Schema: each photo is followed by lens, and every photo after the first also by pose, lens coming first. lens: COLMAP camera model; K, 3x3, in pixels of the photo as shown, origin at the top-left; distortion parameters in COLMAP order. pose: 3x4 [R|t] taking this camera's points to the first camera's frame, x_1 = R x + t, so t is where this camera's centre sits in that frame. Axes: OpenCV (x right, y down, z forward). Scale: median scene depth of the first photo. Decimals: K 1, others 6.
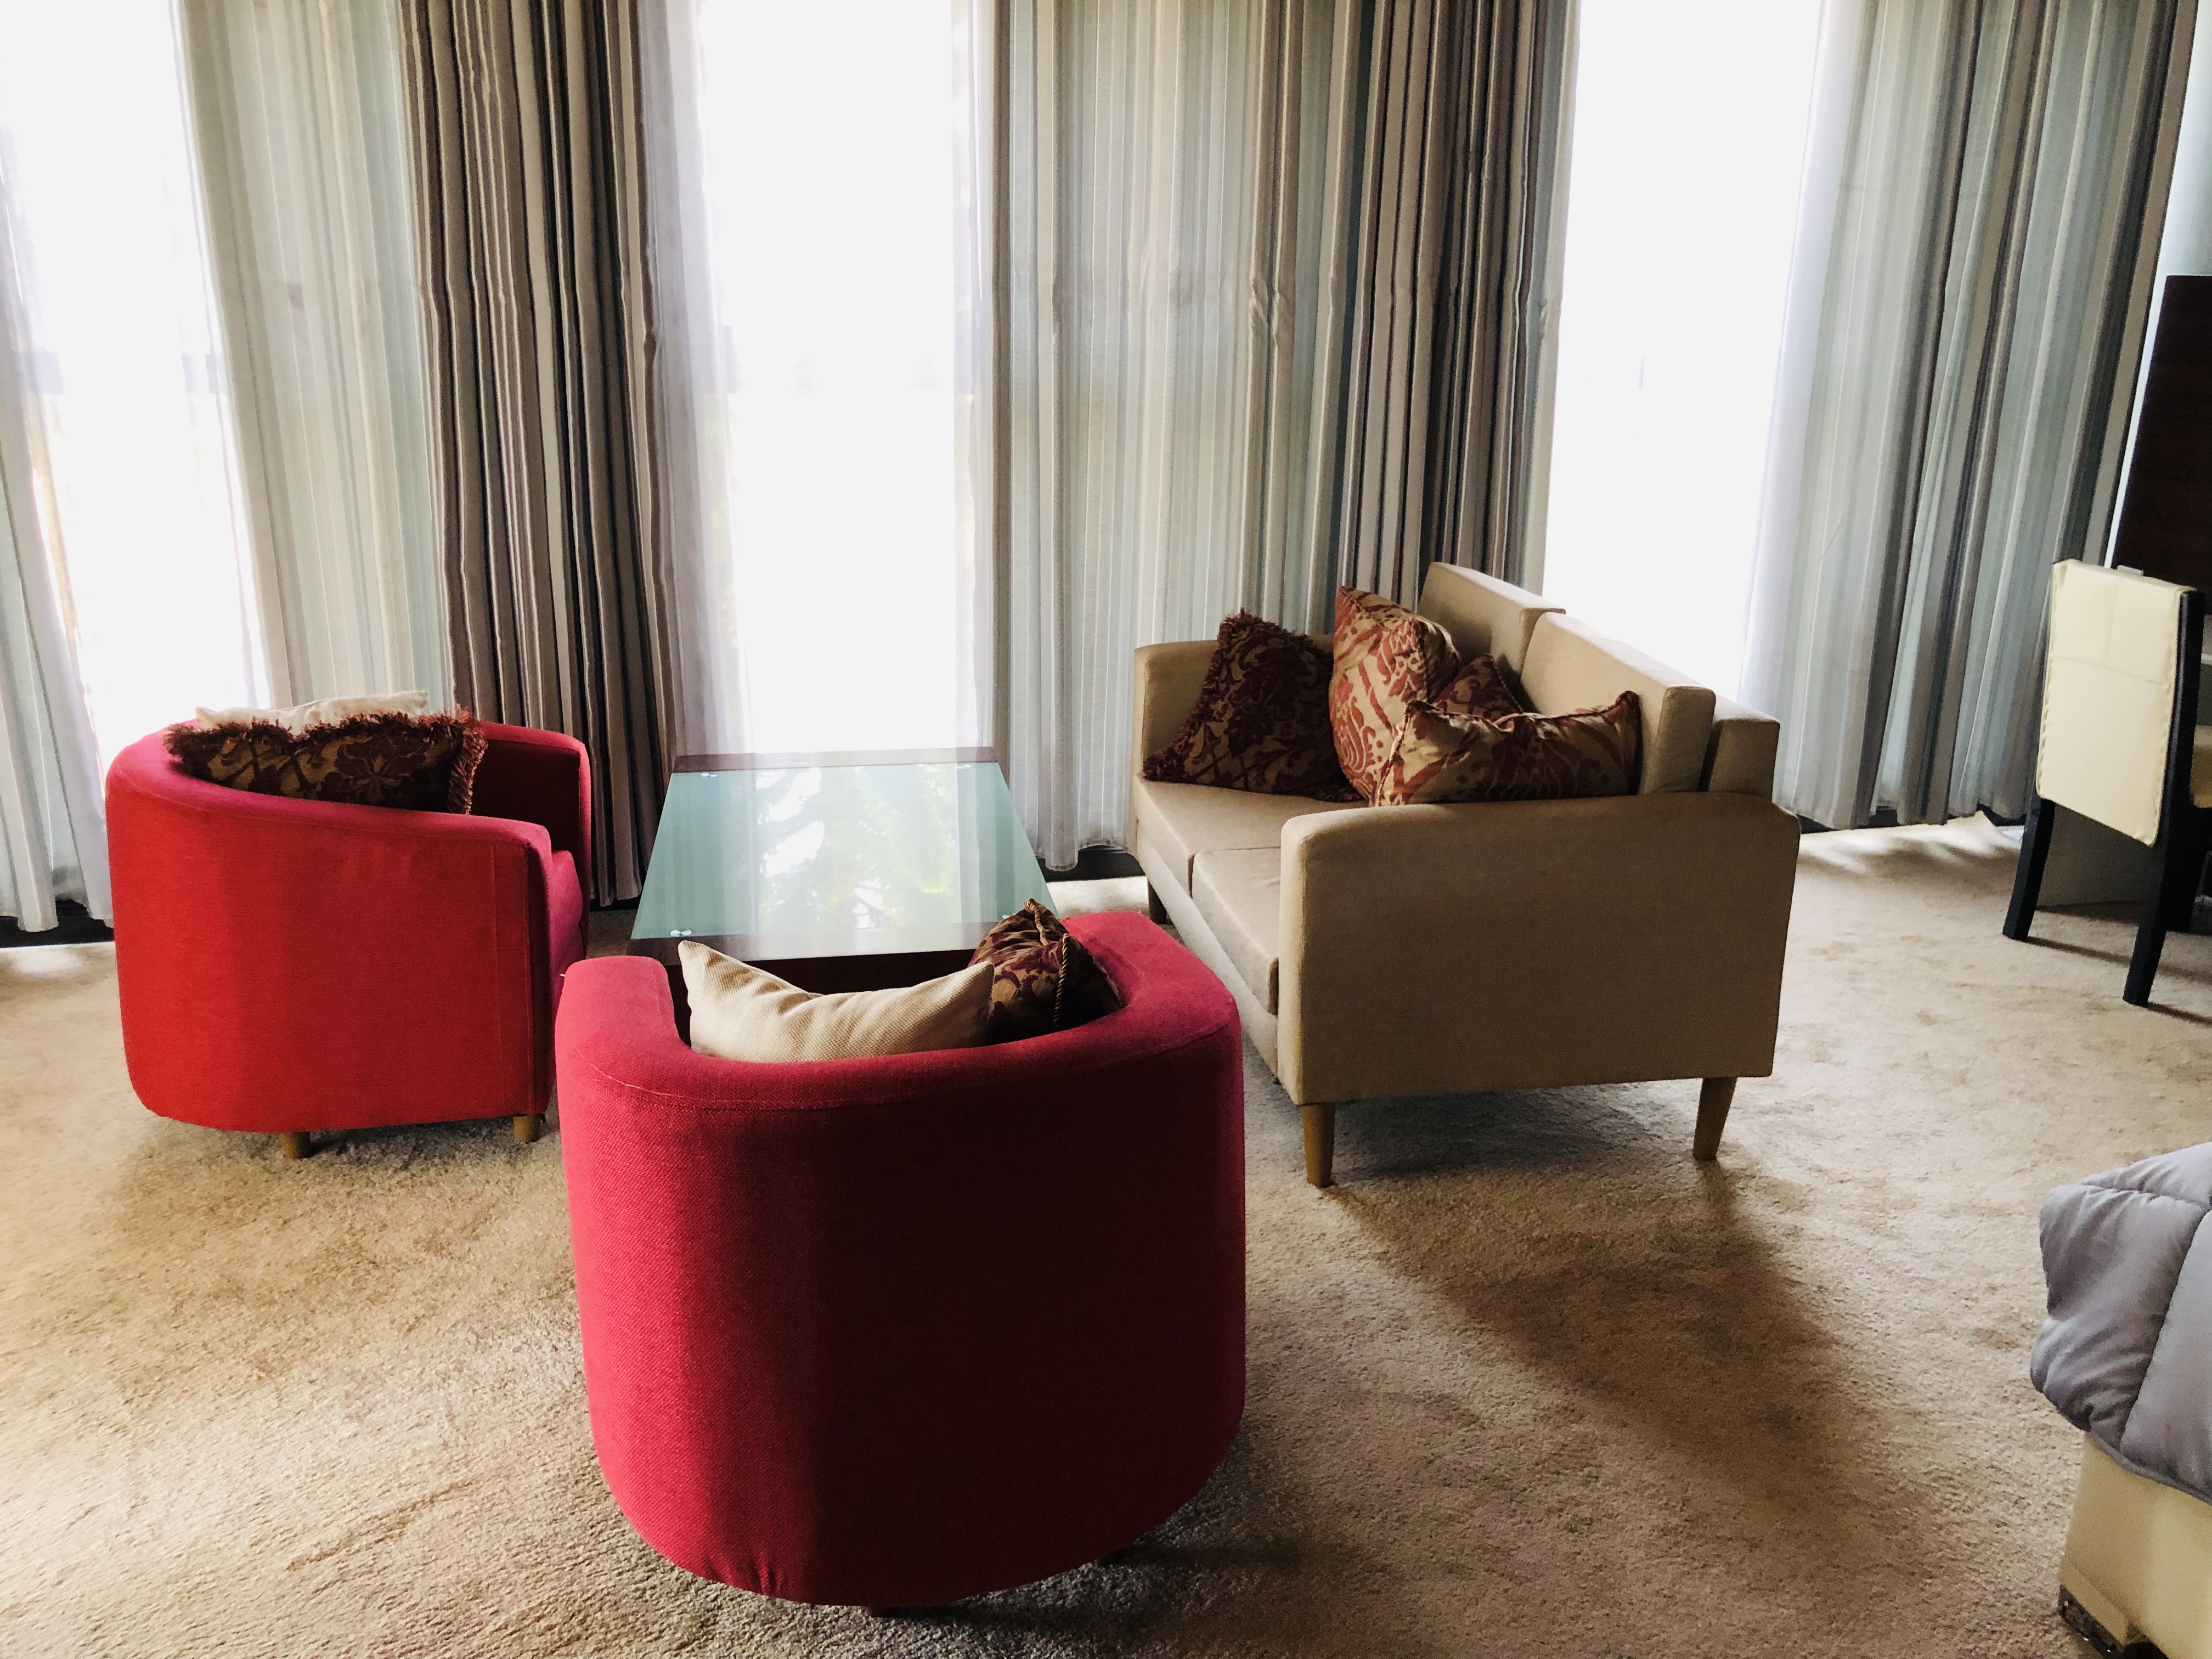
lens RADIAL K [[1821.2, 0, 1105.1], [0, 1821.2, 837.0], [0, 0, 1]] dist [0.016060, -0.006510]
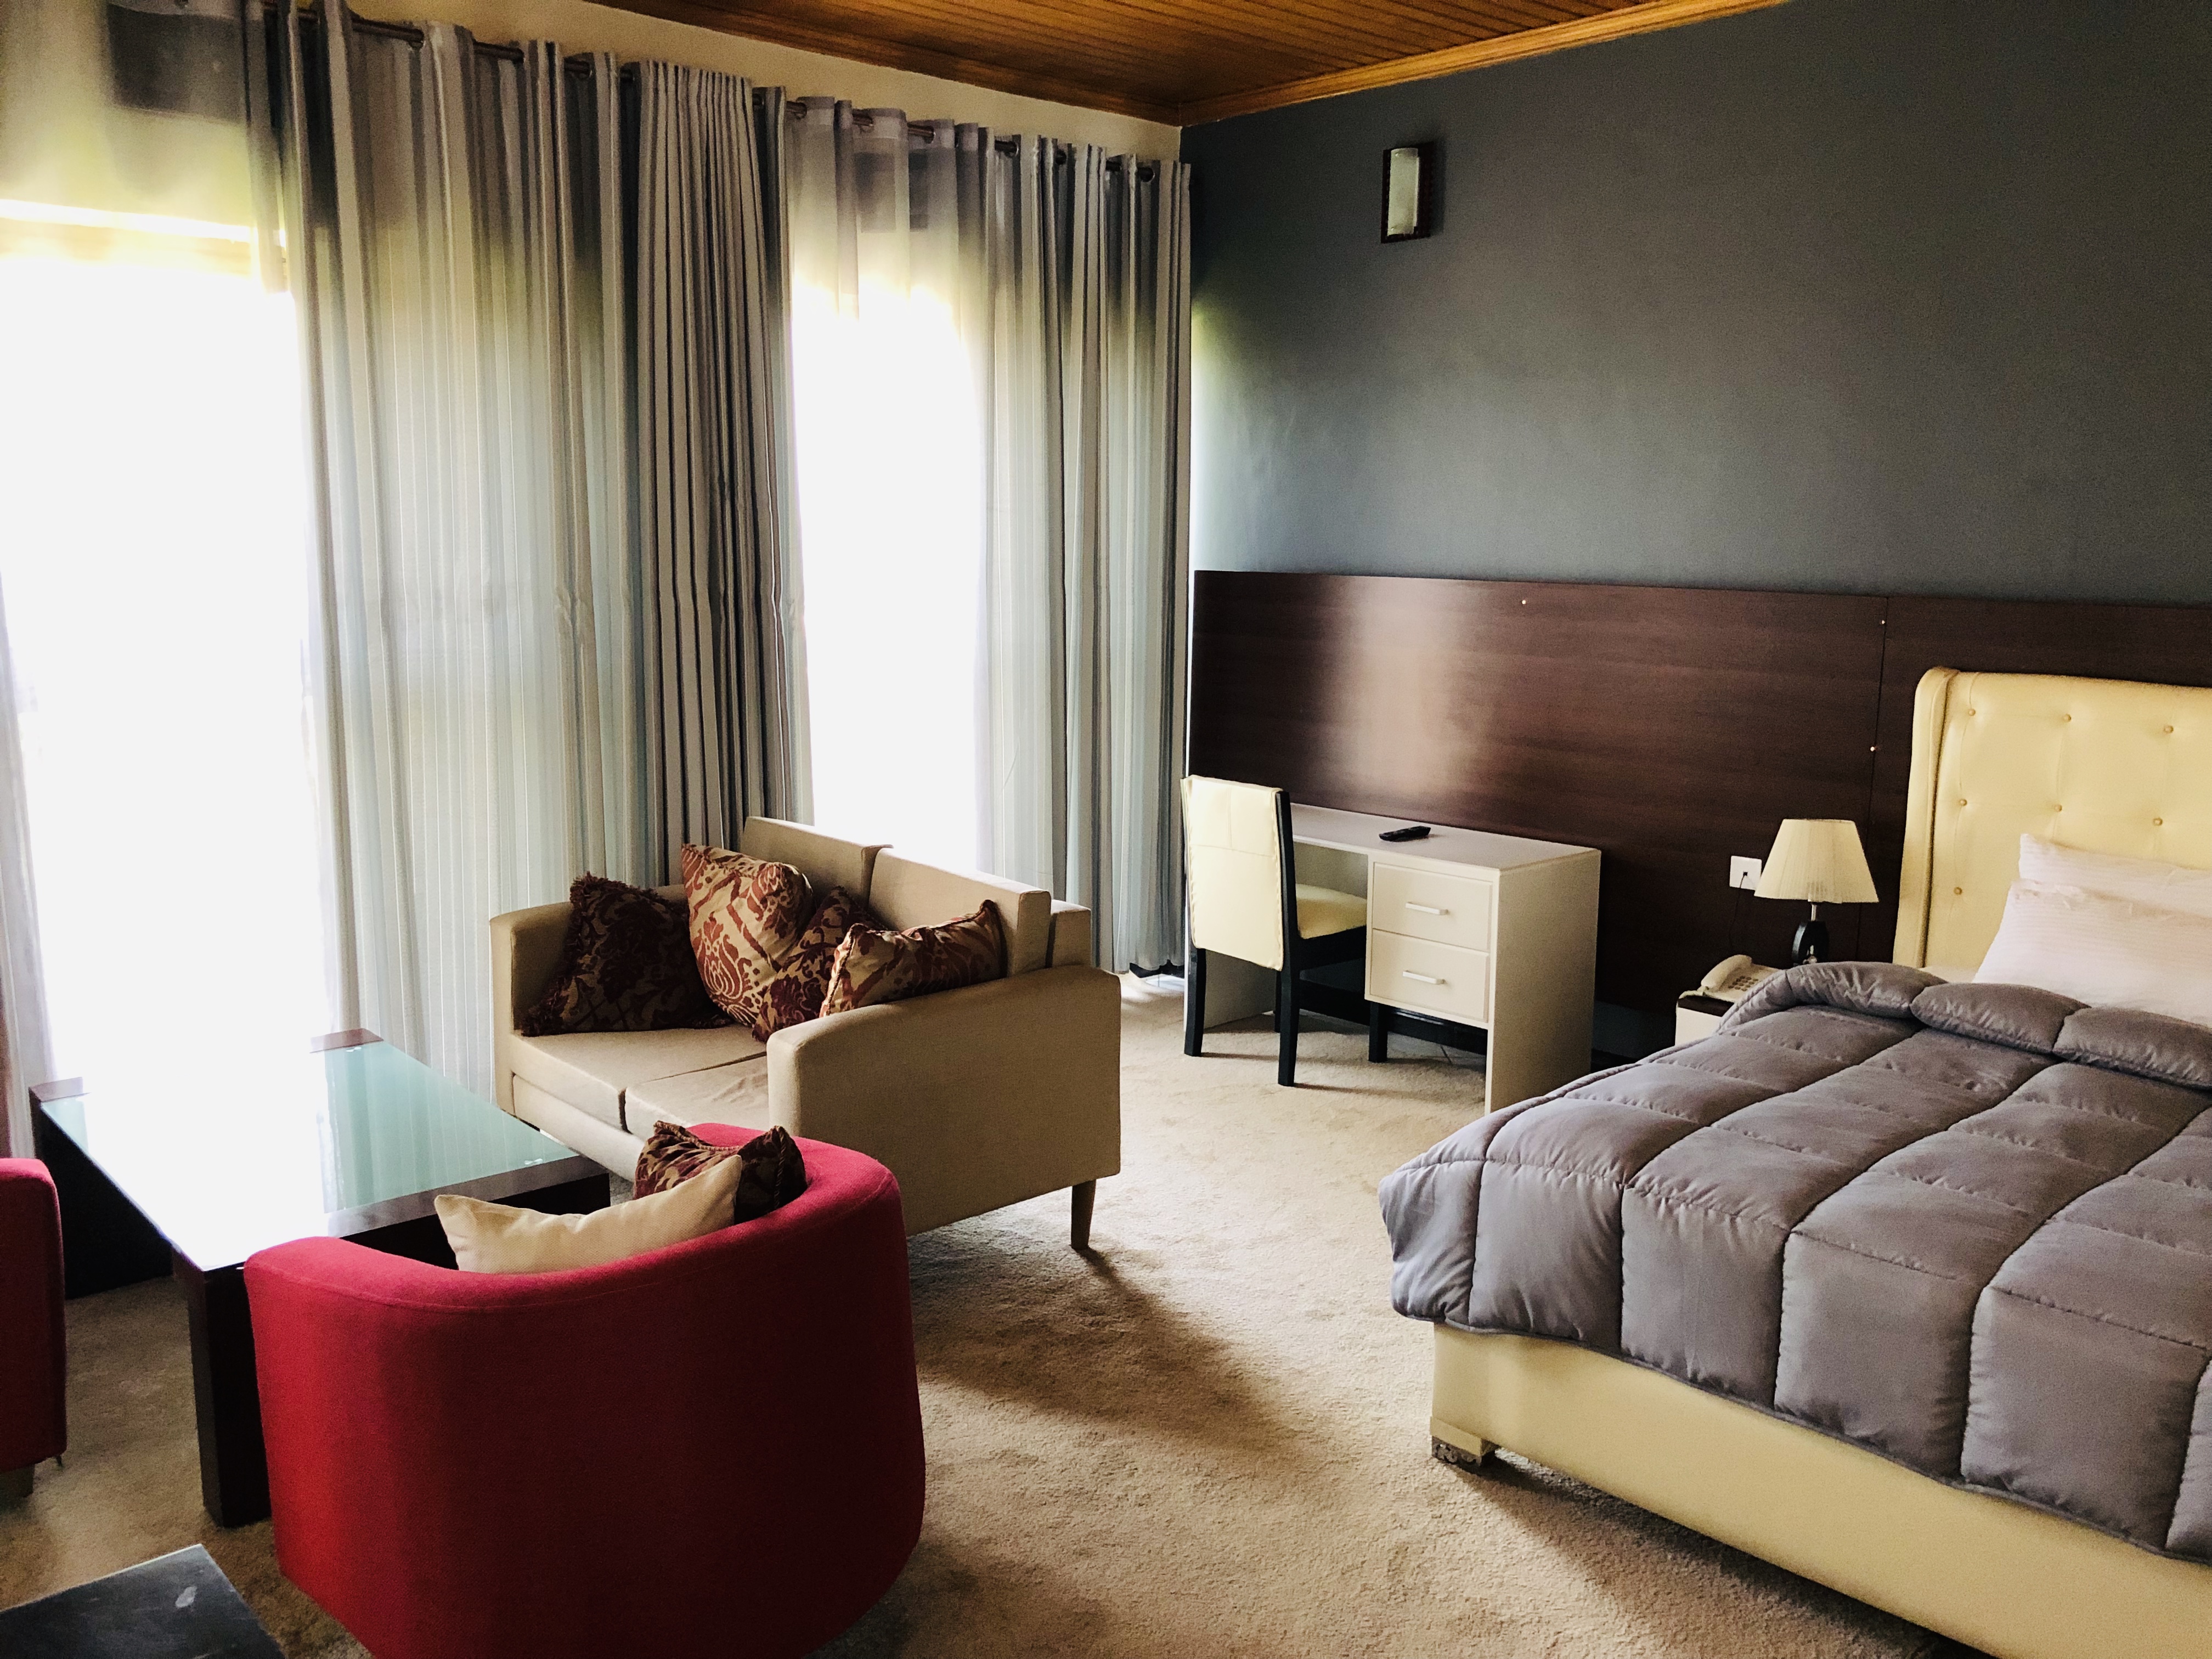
lens RADIAL K [[1821.2, 0, 1103.8], [0, 1821.2, 824.0], [0, 0, 1]] dist [0.016060, -0.006510]
pose [[0.851445, -0.092808, 0.516167, -0.284404], [0.162011, 0.982624, -0.090568, -0.001114], [-0.498792, 0.160739, 0.851686, -0.153906]]
